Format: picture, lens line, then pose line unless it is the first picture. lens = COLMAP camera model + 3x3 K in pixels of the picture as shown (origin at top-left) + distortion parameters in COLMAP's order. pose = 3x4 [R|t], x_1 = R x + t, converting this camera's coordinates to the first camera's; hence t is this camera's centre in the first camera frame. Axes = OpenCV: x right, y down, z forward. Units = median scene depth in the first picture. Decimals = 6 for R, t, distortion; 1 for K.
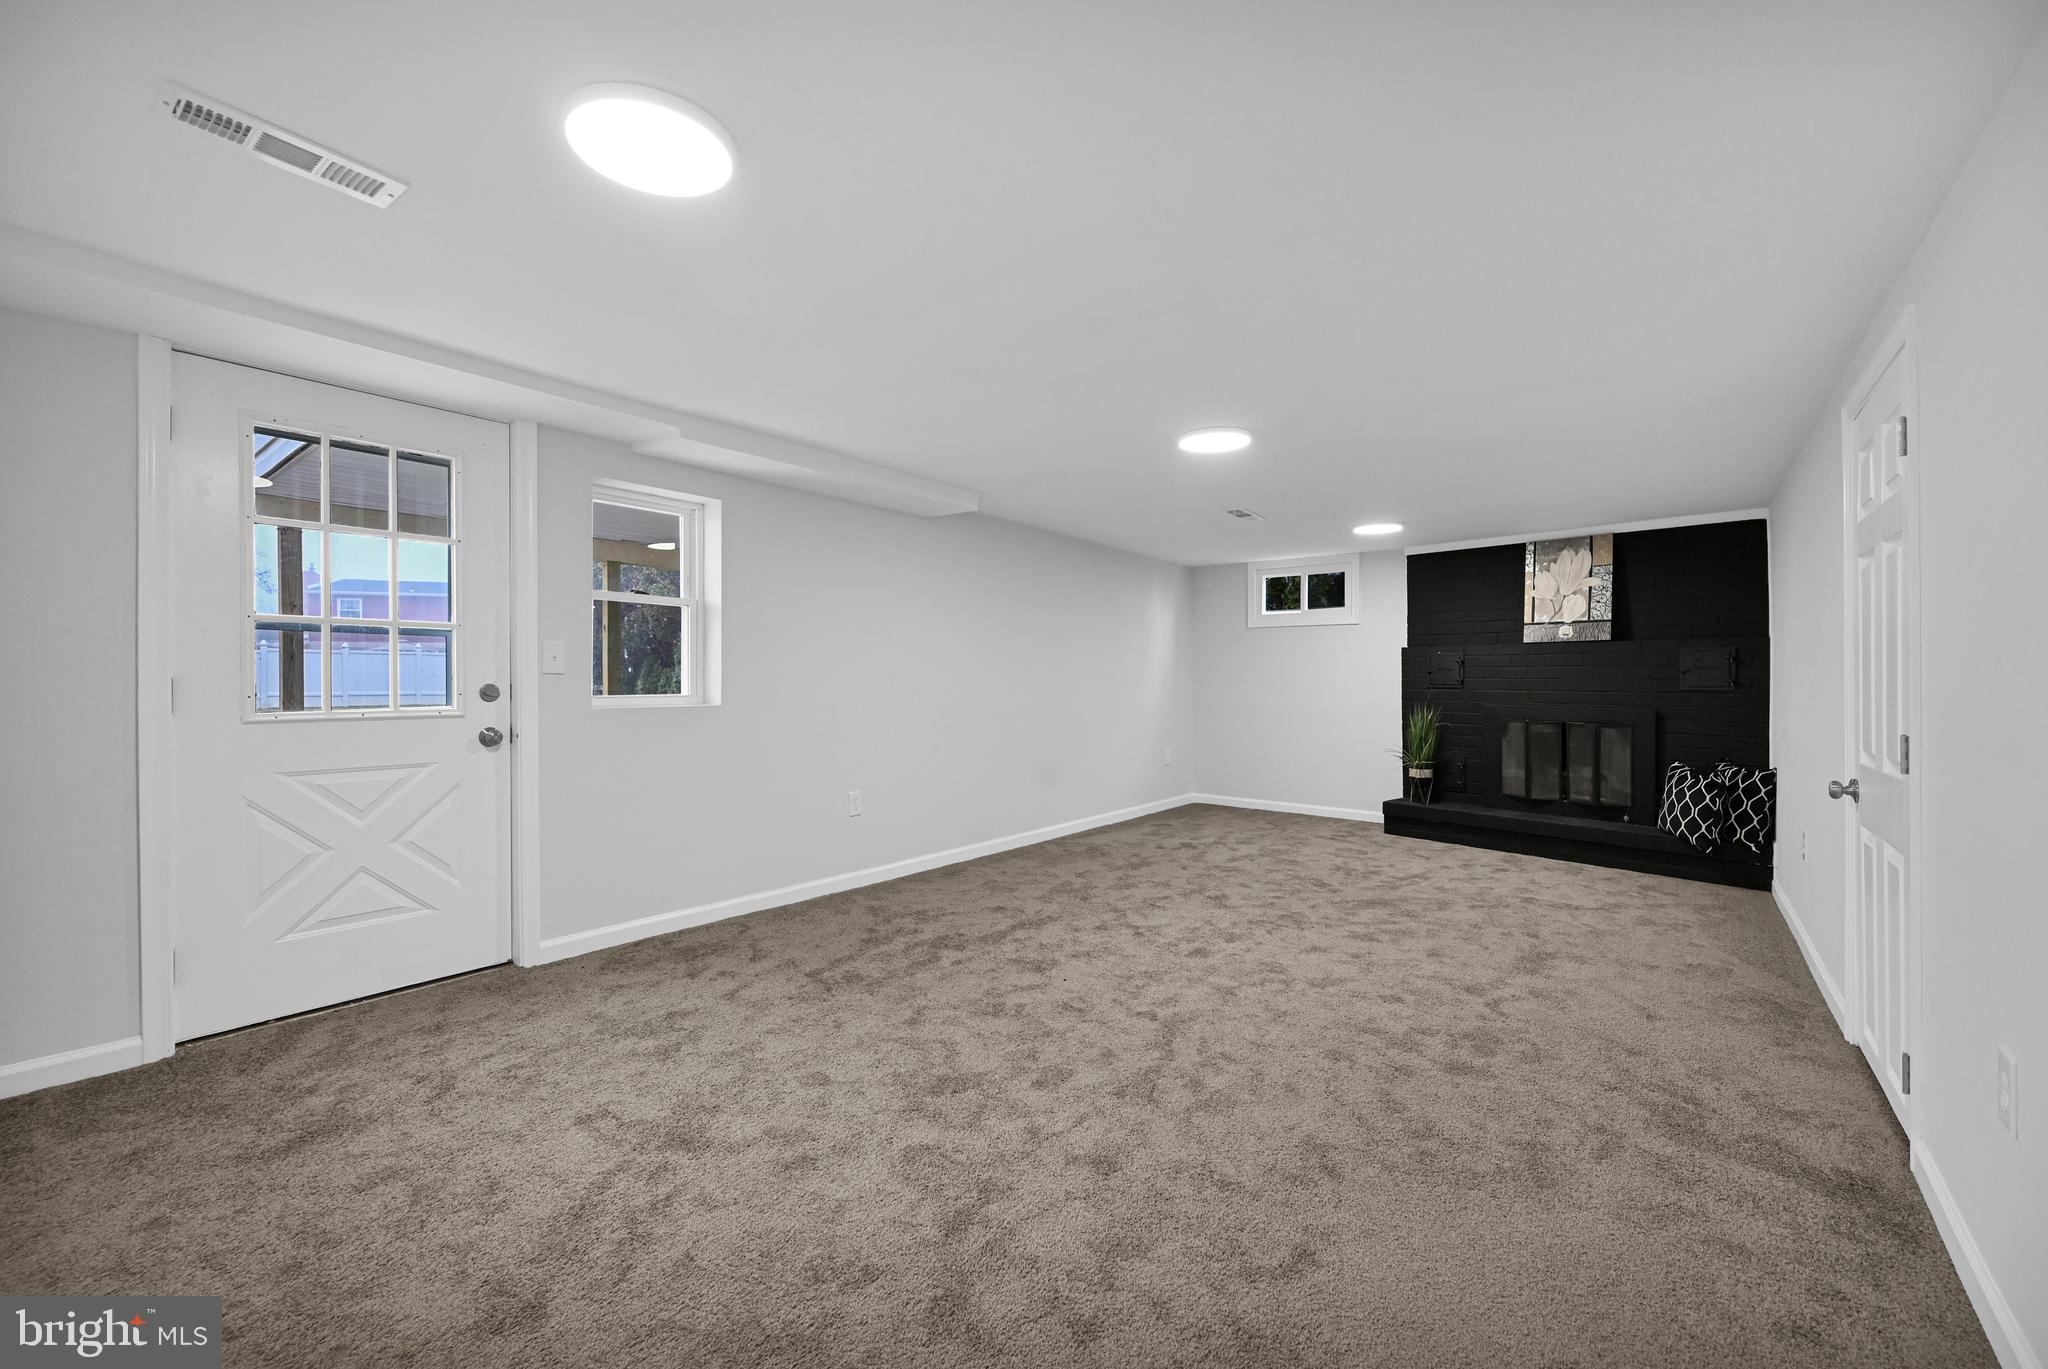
lens RADIAL K [[822.6, 0, 1017.1], [0, 822.6, 675.2], [0, 0, 1]] dist [-0.002507, -0.000082]
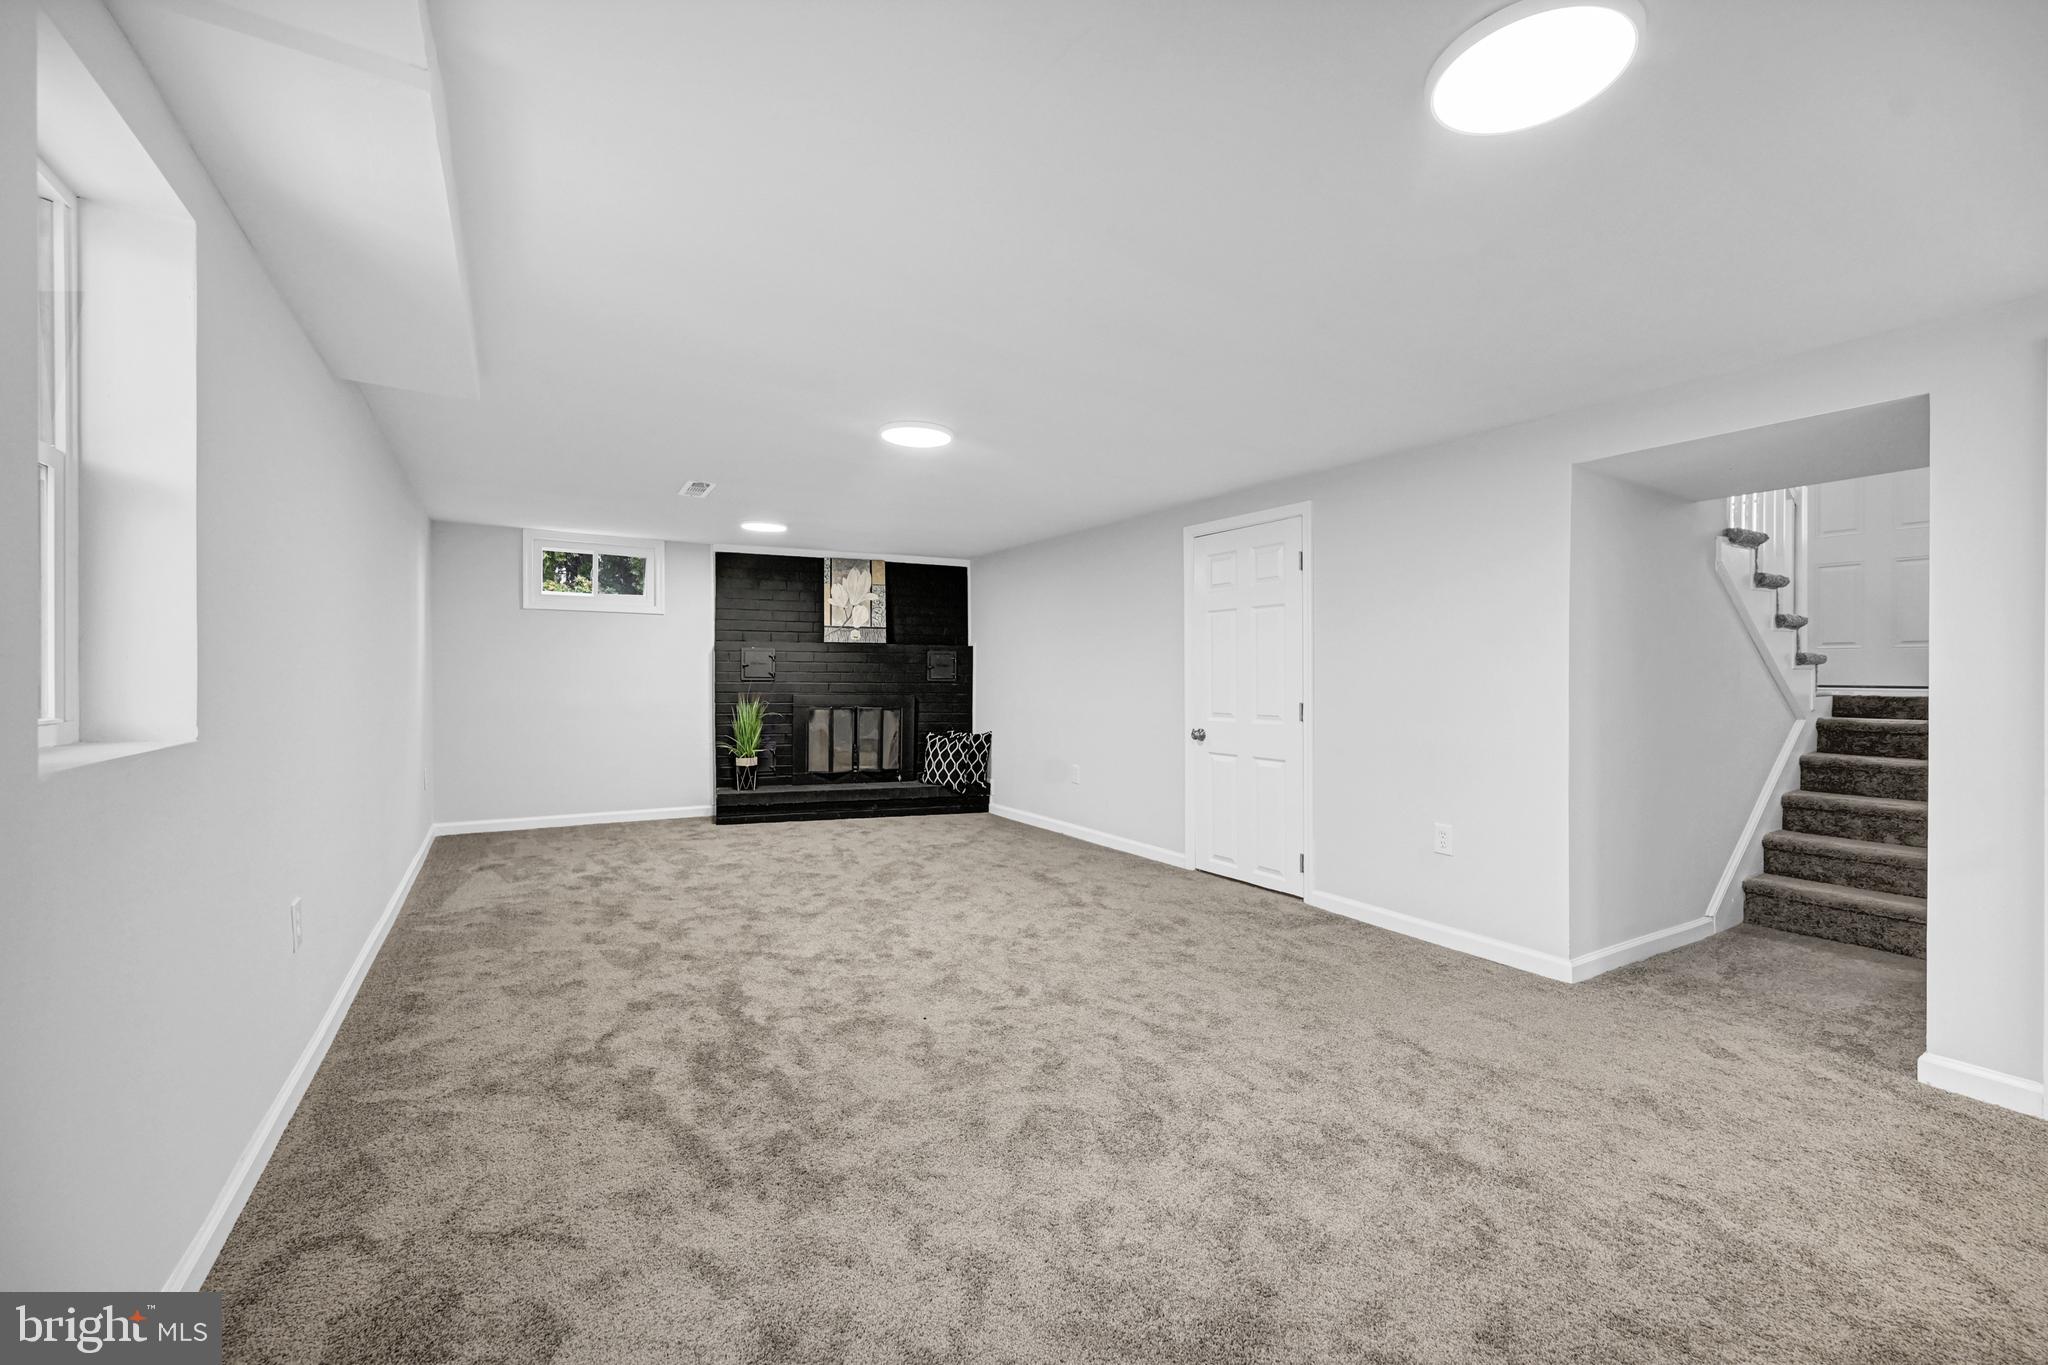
lens RADIAL K [[822.6, 0, 1010.7], [0, 822.6, 673.5], [0, 0, 1]] dist [-0.002507, -0.000082]
pose [[0.347673, 0.000951, 0.937615, -0.503261], [-0.009672, 0.999950, 0.002572, -0.000122], [-0.937566, -0.009963, 0.347665, 0.421295]]
